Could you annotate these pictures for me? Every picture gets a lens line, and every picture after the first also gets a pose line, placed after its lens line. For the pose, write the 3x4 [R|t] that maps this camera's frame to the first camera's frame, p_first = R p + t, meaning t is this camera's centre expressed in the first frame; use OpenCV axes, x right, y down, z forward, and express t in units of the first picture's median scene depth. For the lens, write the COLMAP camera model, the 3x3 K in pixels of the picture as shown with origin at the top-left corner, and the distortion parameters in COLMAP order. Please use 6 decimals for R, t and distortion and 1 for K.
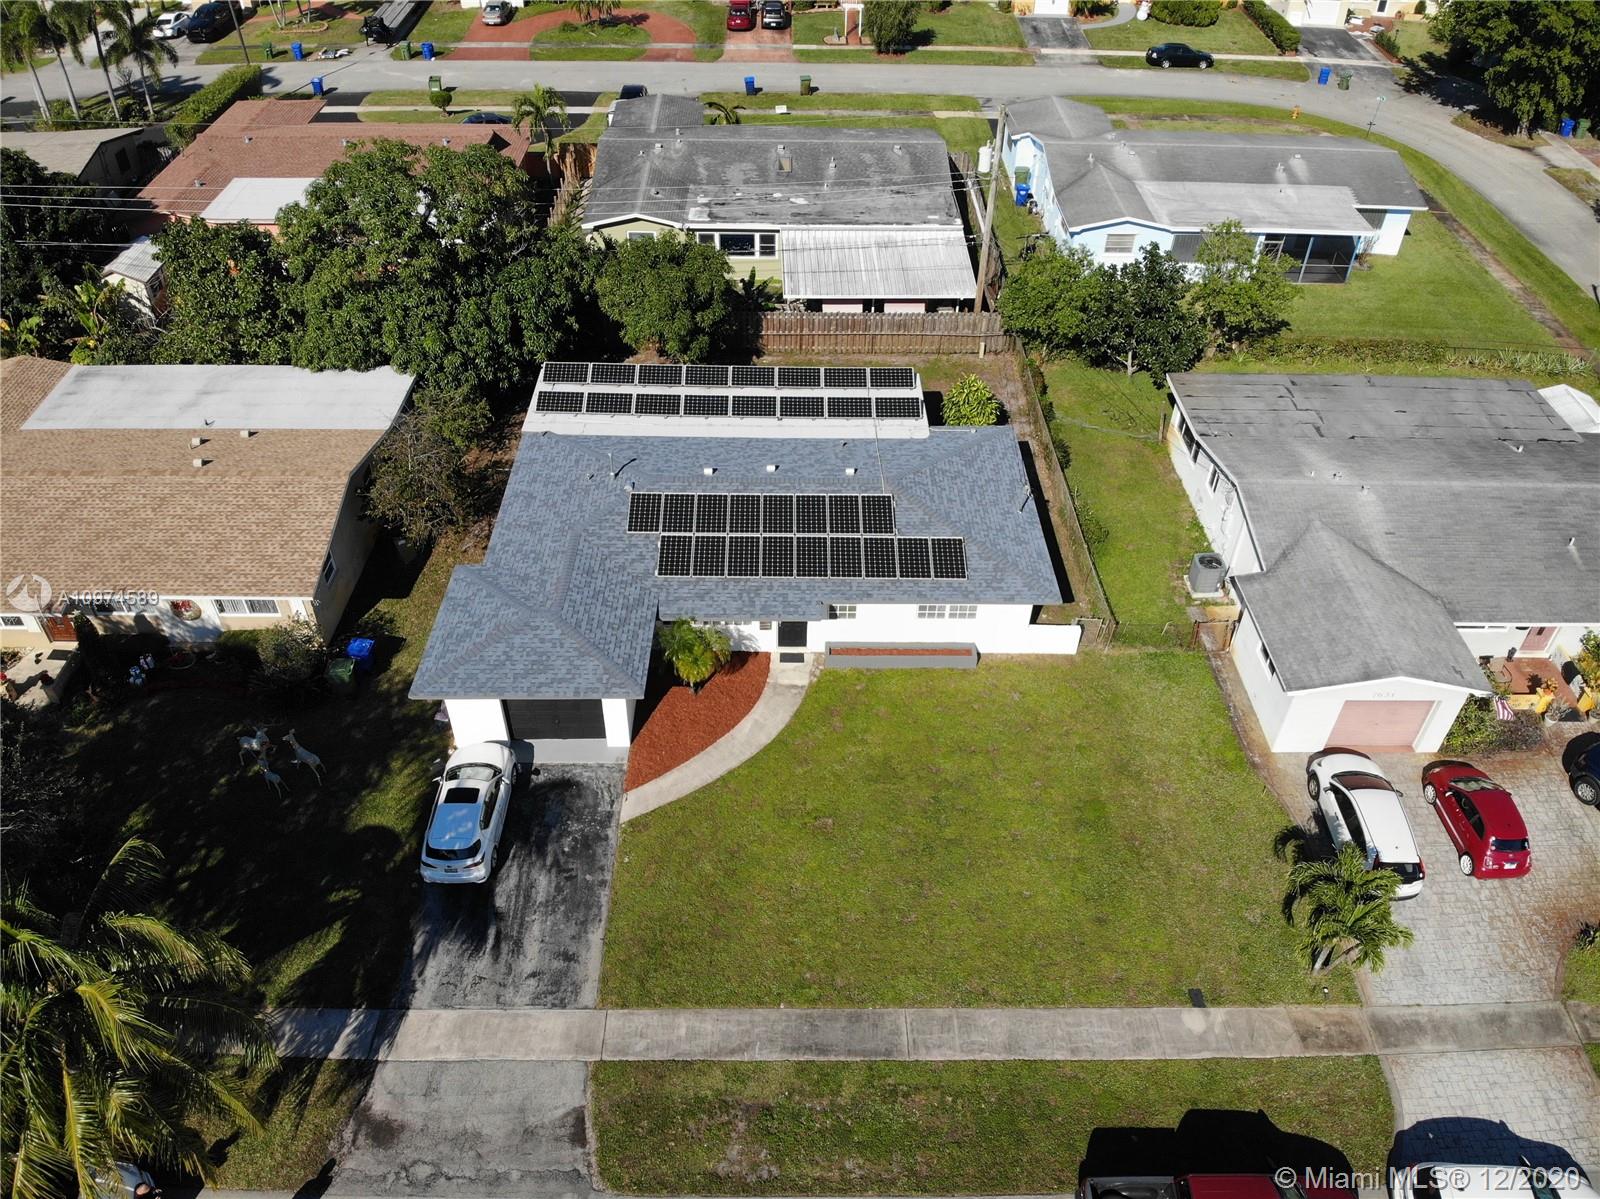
lens RADIAL K [[1172.1, 0, 800.0], [0, 1172.1, 599.5], [0, 0, 1]] dist [0.061207, -0.181185]
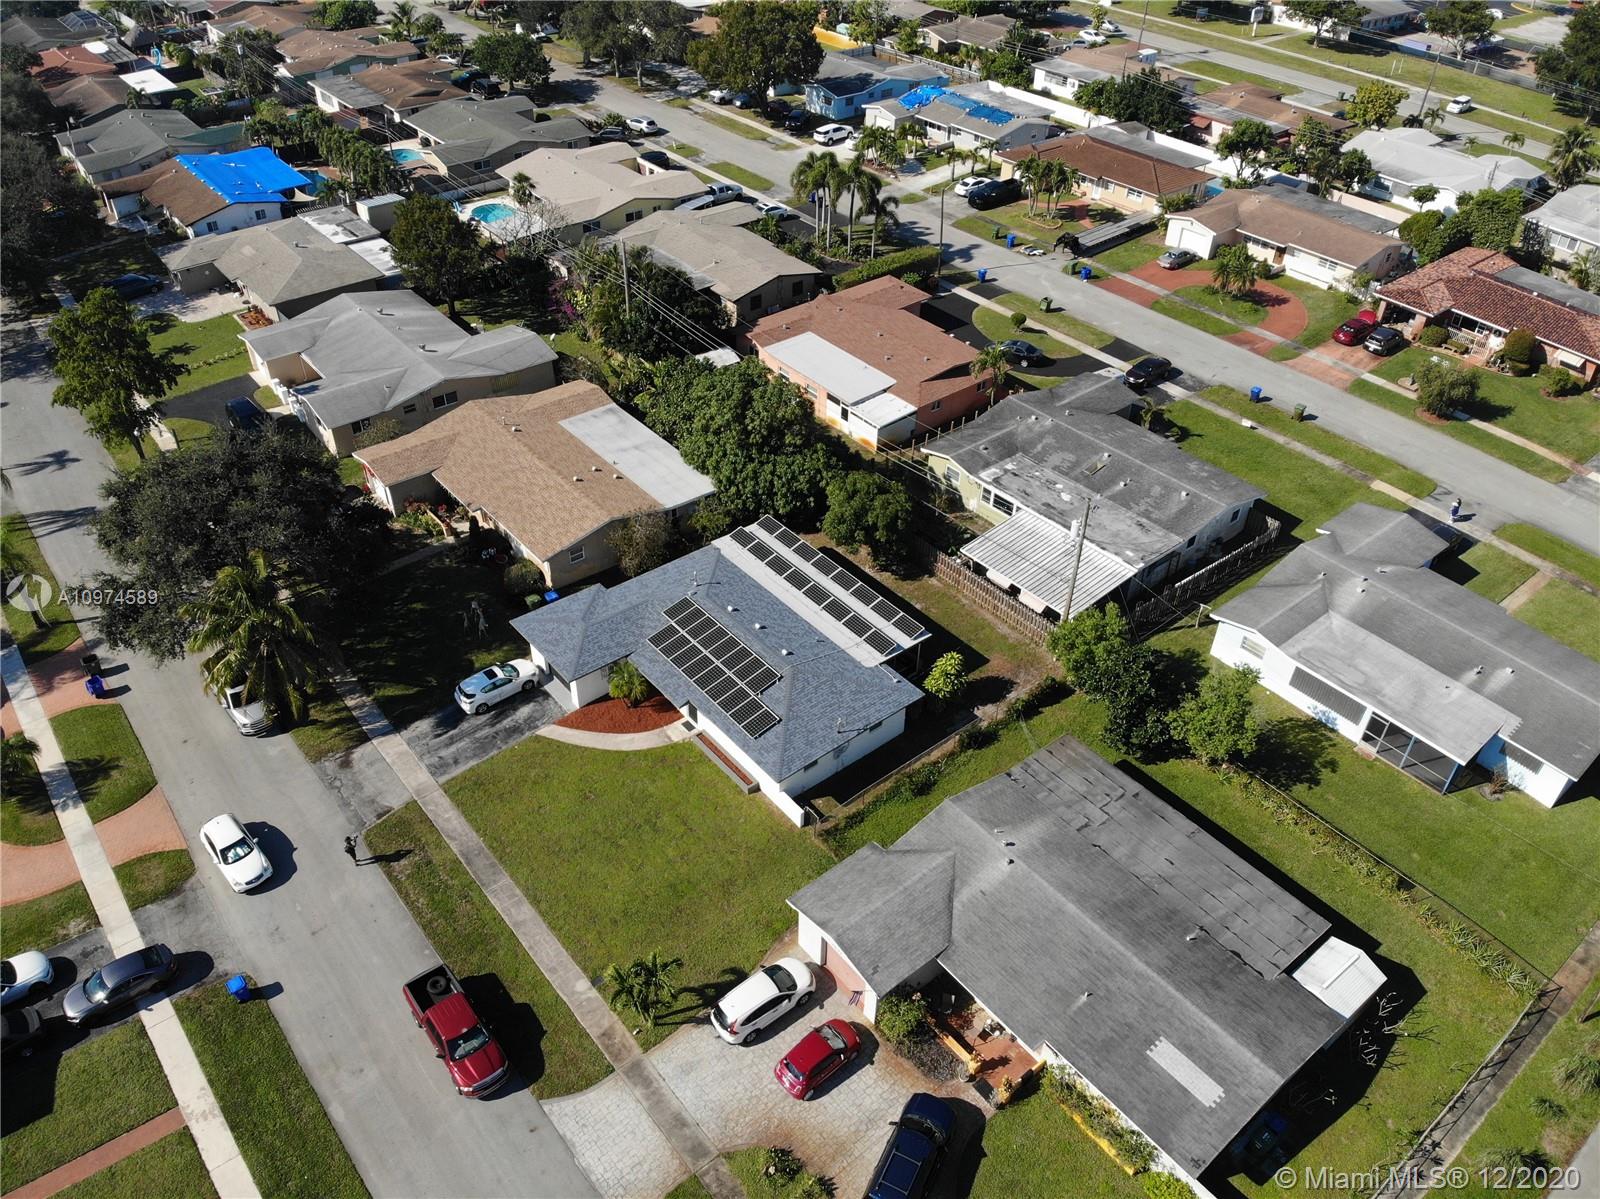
lens RADIAL K [[1162.3, 0, 800.0], [0, 1162.3, 599.5], [0, 0, 1]] dist [0.104037, -0.243916]
pose [[0.628018, 0.482479, -0.610580, 0.892669], [-0.515447, 0.845718, 0.138116, -0.363746], [0.583016, 0.227982, 0.779818, -0.213315]]
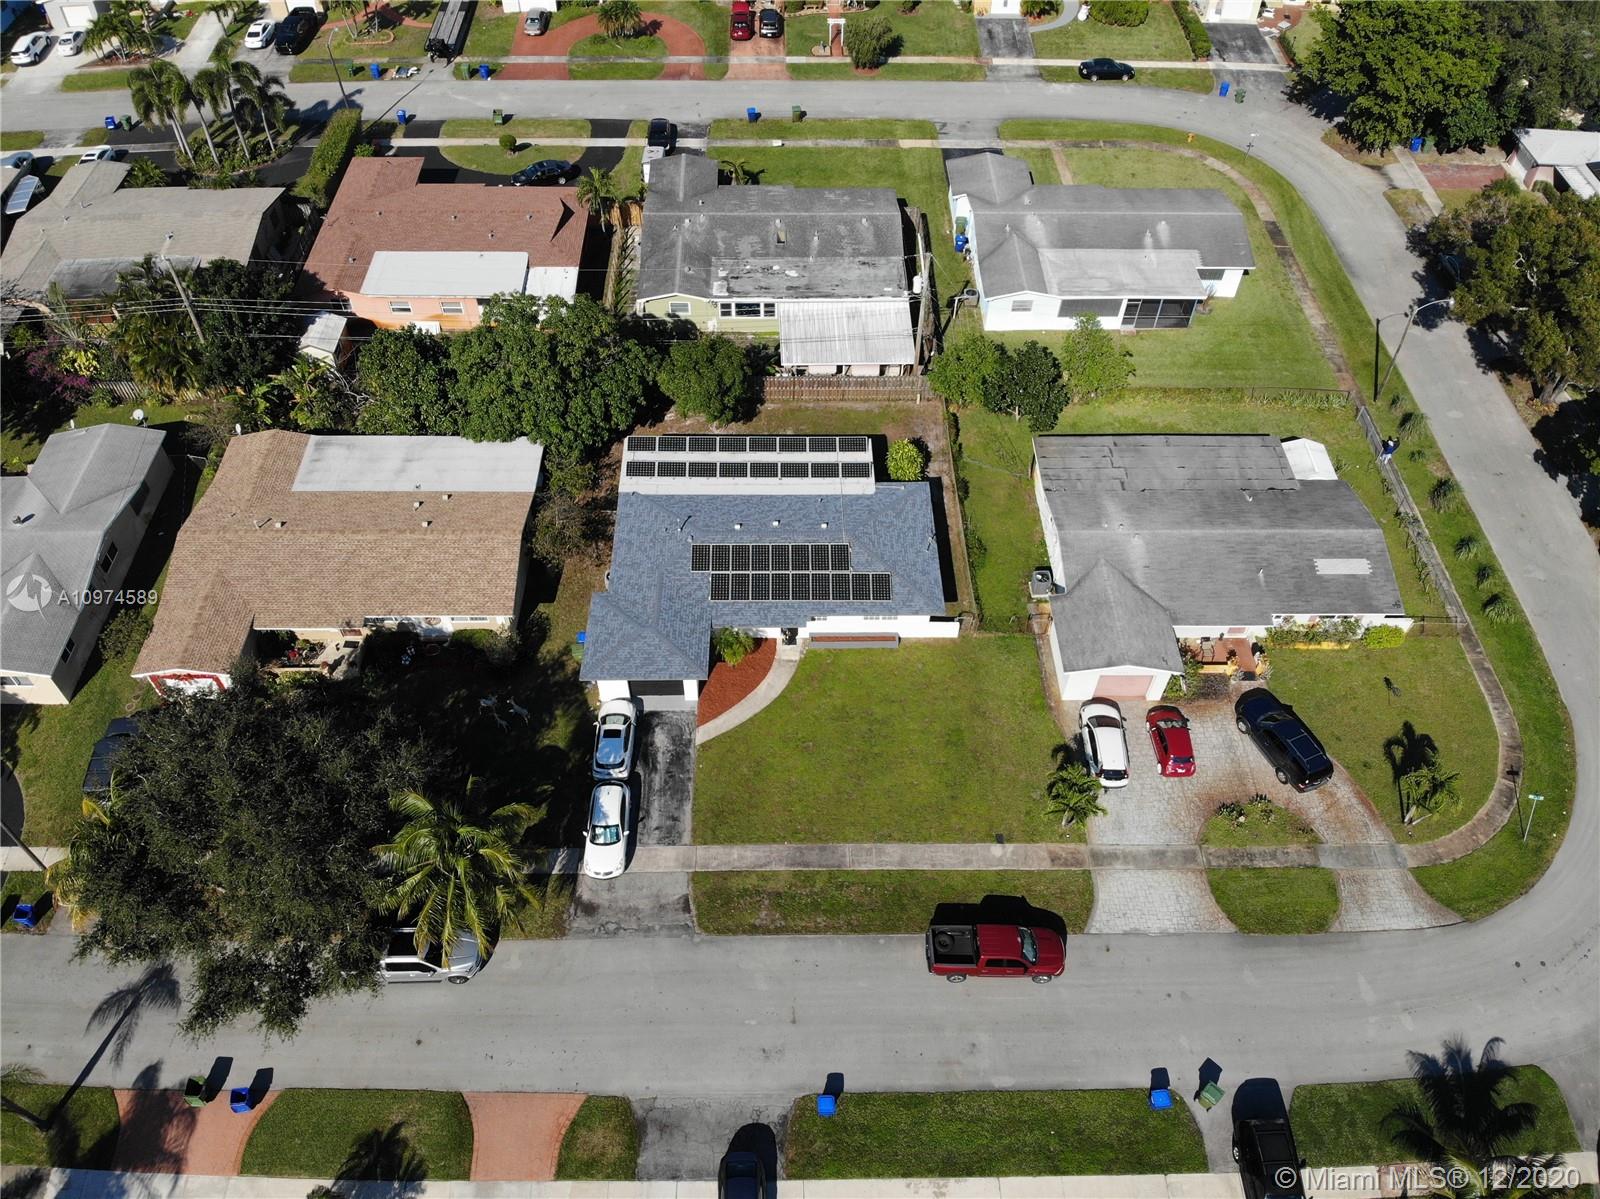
lens RADIAL K [[1125.6, 0, 797.4], [0, 1125.6, 624.4], [0, 0, 1]] dist [0.123932, -0.260158]
pose [[0.999979, -0.006519, -0.000433, 0.004874], [0.006489, 0.983364, 0.181528, -0.236628], [-0.000758, -0.181527, 0.983386, -0.523195]]
